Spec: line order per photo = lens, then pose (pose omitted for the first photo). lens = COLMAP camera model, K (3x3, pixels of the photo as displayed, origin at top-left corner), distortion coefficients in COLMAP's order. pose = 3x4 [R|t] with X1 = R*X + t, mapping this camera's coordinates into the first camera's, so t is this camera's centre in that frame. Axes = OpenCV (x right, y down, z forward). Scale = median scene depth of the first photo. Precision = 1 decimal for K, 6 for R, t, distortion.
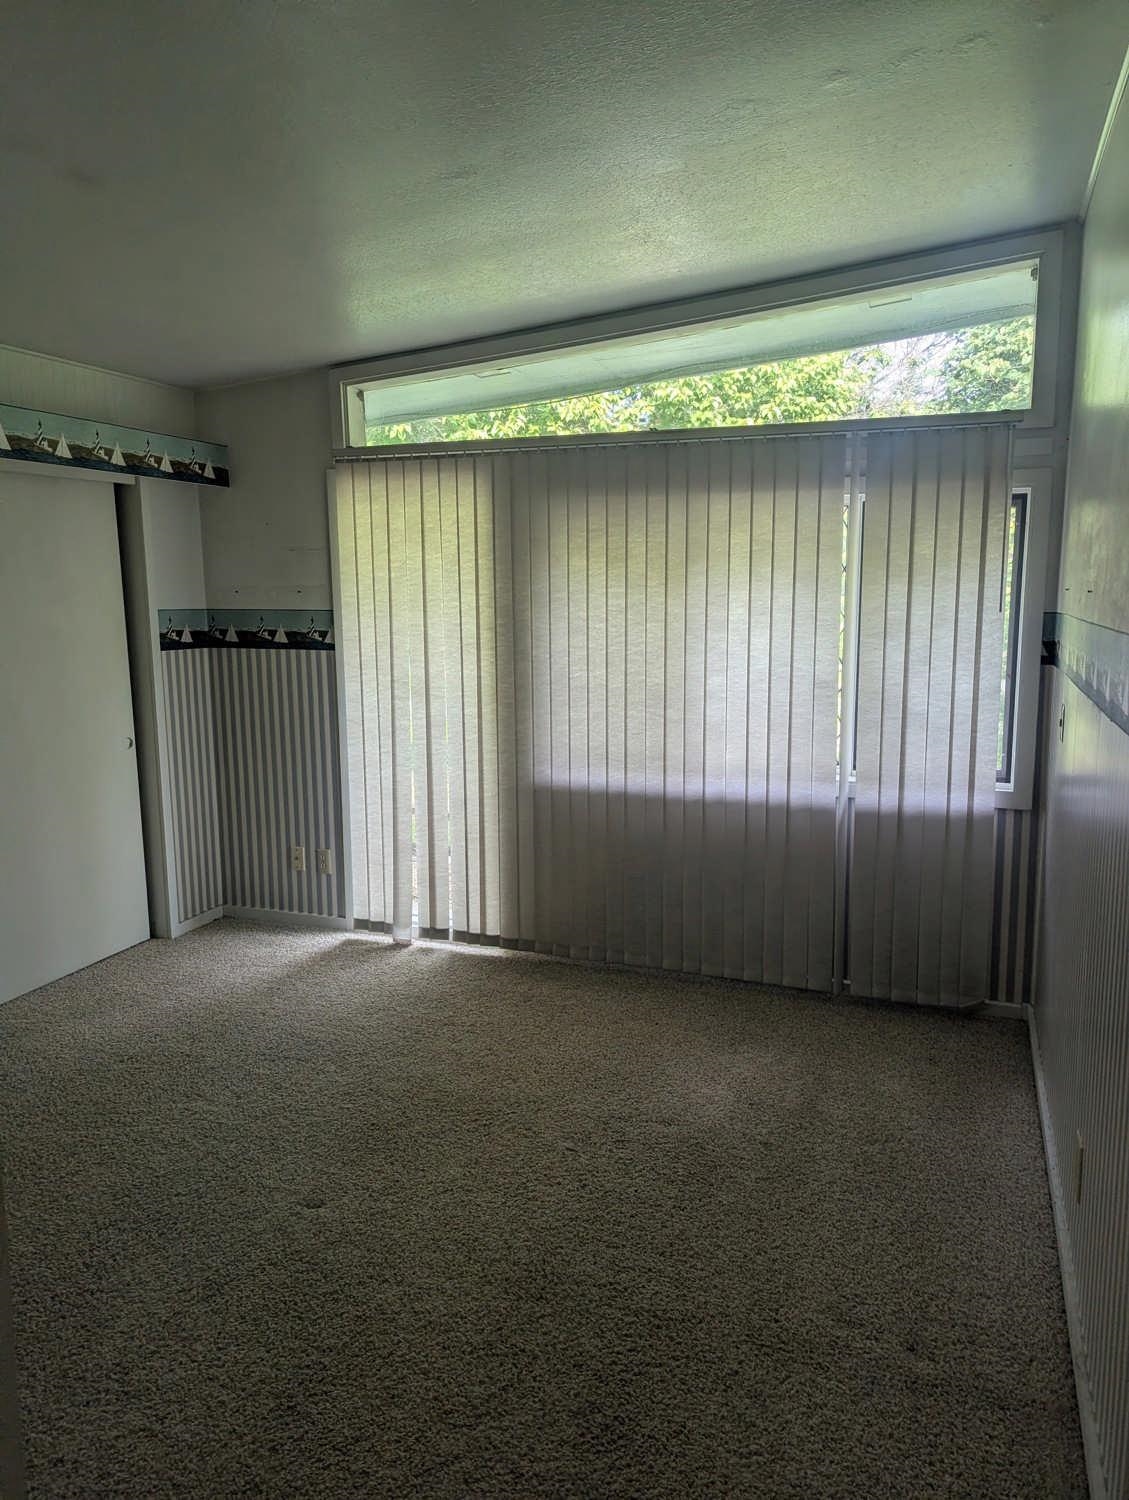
lens RADIAL K [[1042.8, 0, 588.2], [0, 1042.8, 735.9], [0, 0, 1]] dist [0.047489, -0.047830]
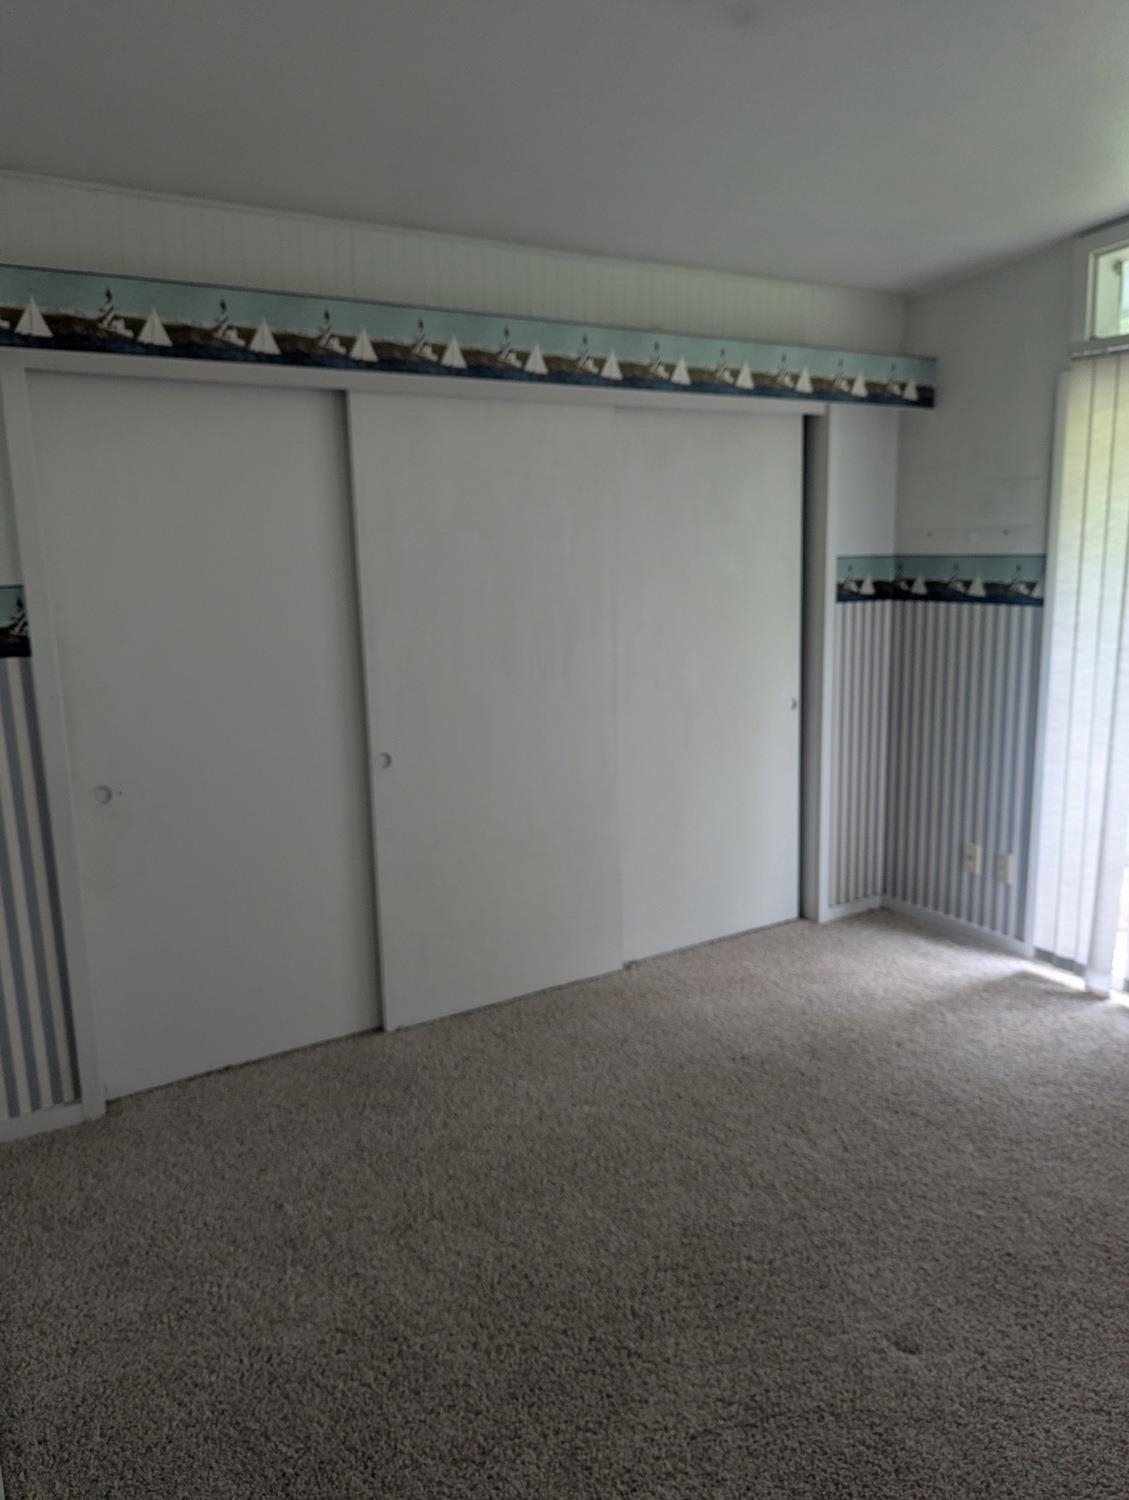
lens RADIAL K [[1042.8, 0, 588.2], [0, 1042.8, 735.9], [0, 0, 1]] dist [0.047489, -0.047830]
pose [[0.777254, 0.102968, -0.620705, -0.008659], [-0.074525, 0.994640, 0.071679, -0.016738], [0.624758, -0.009454, 0.780761, 0.173538]]
